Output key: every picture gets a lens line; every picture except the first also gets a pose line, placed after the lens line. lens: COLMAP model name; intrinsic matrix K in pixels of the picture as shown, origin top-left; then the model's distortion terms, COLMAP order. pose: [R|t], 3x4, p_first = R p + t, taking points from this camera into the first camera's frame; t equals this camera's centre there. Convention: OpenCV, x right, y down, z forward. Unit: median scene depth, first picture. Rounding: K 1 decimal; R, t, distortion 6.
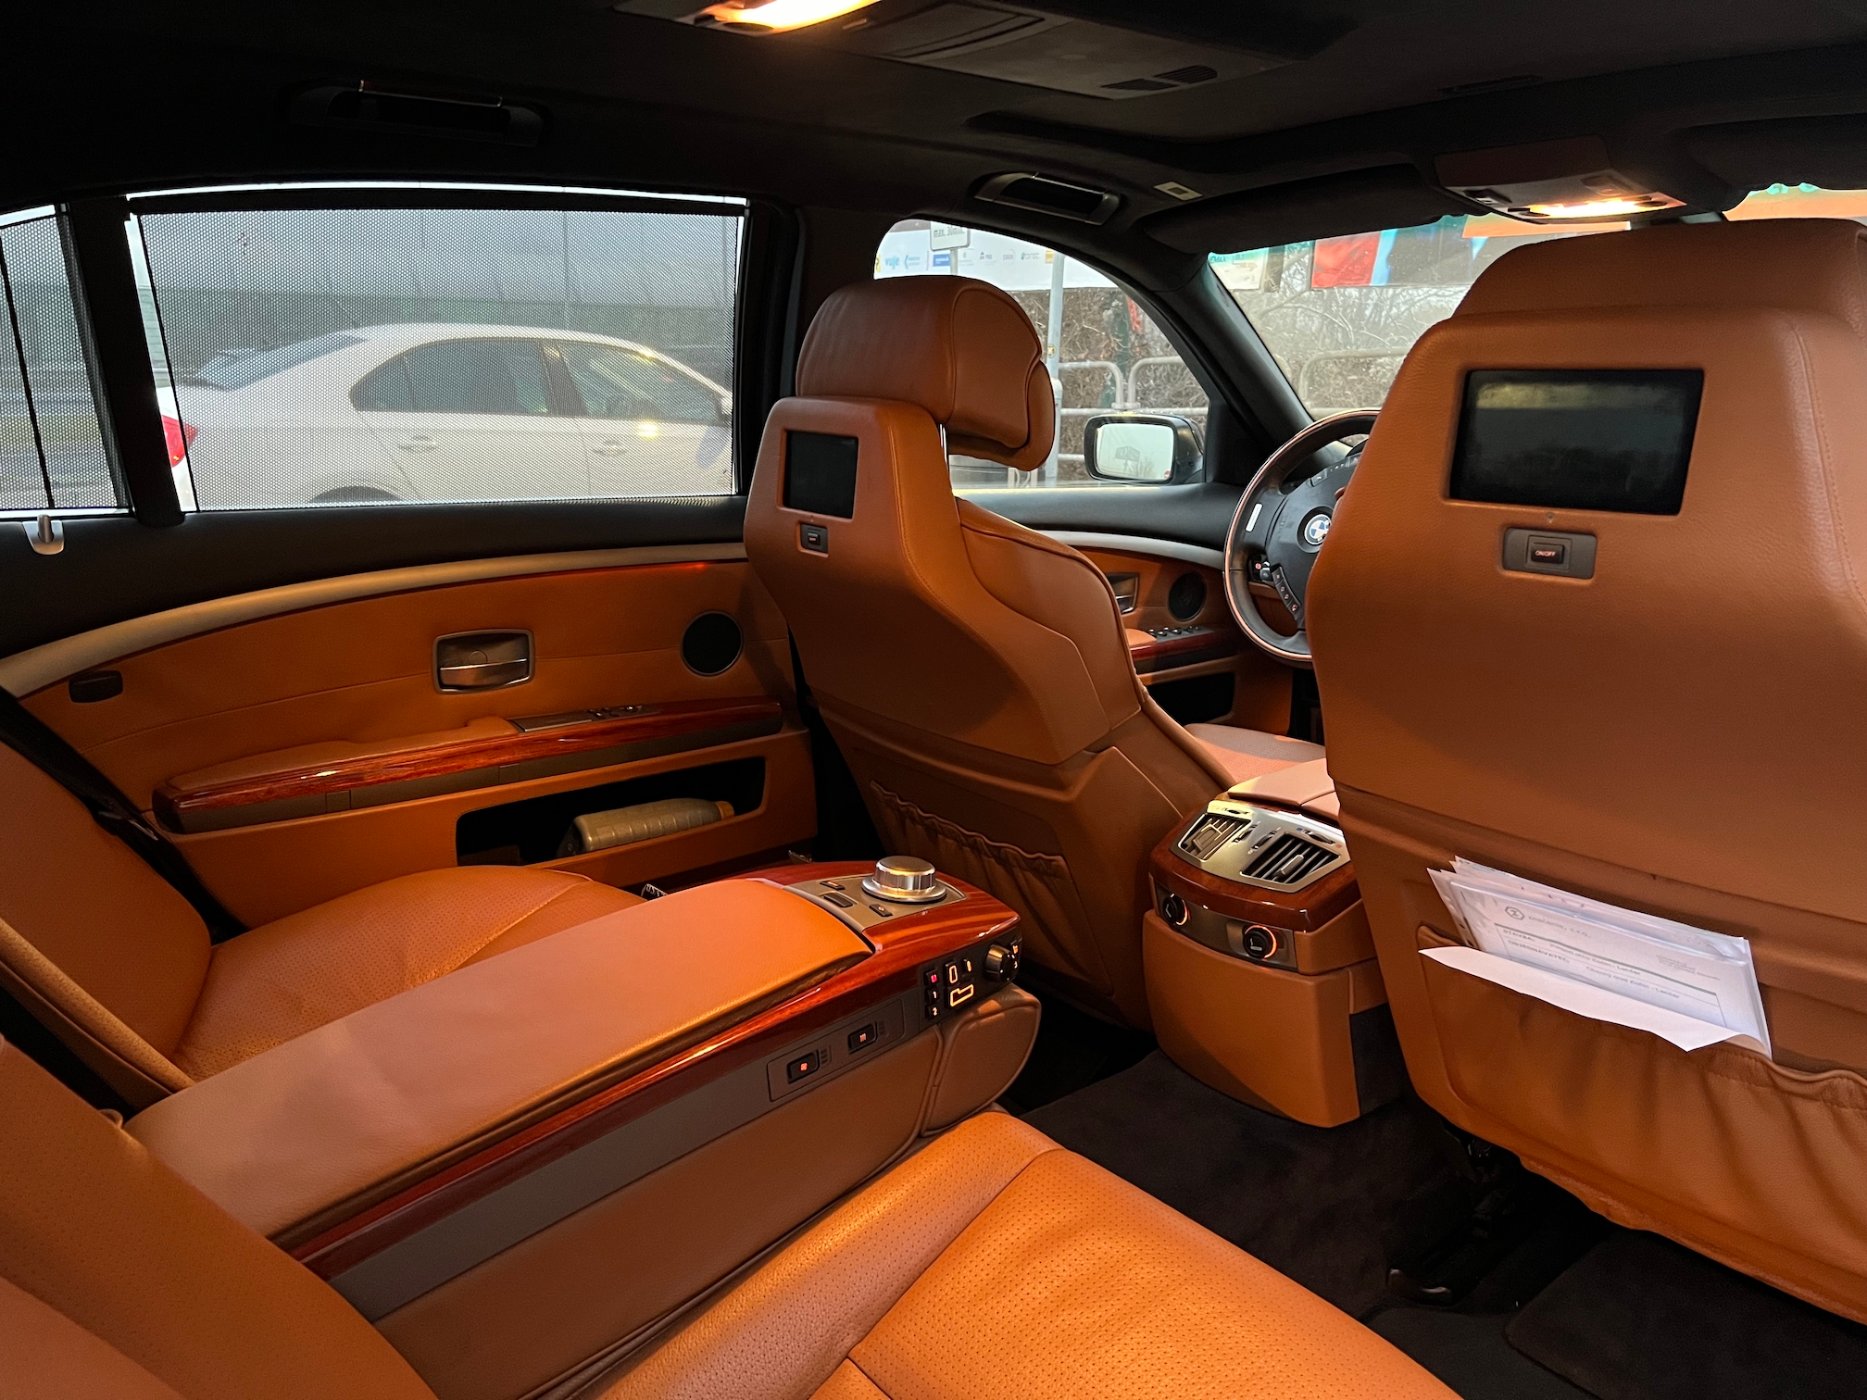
lens RADIAL K [[1410.4, 0, 933.7], [0, 1410.4, 705.0], [0, 0, 1]] dist [0.016689, -0.007926]
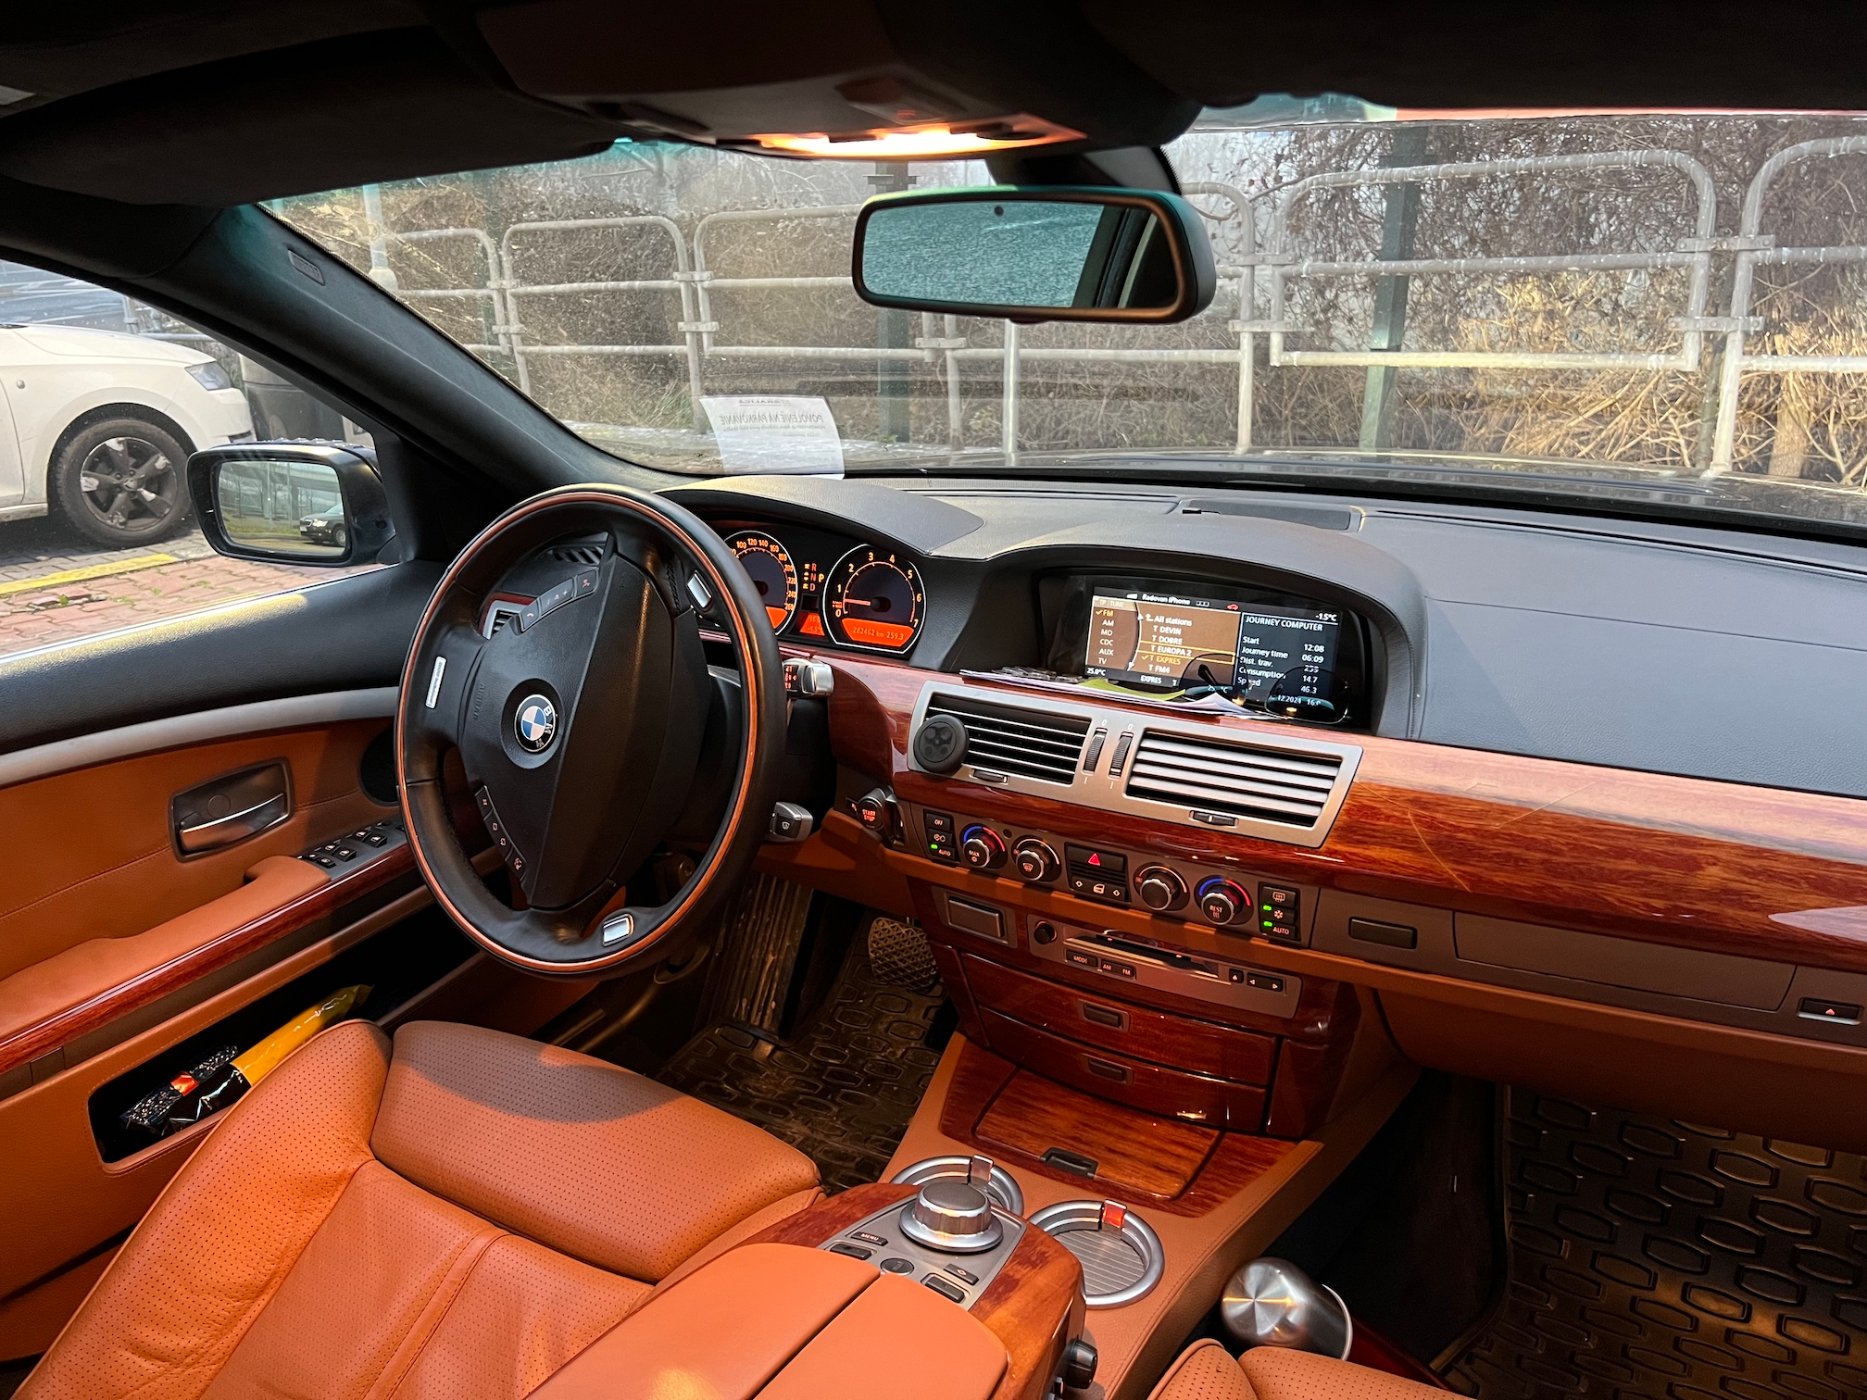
lens RADIAL K [[1410.4, 0, 936.5], [0, 1410.4, 697.5], [0, 0, 1]] dist [0.016689, -0.007926]
pose [[0.928887, -0.158140, 0.334905, 0.191020], [0.122524, 0.984554, 0.125069, -0.147346], [-0.349511, -0.075141, 0.933914, 0.362674]]
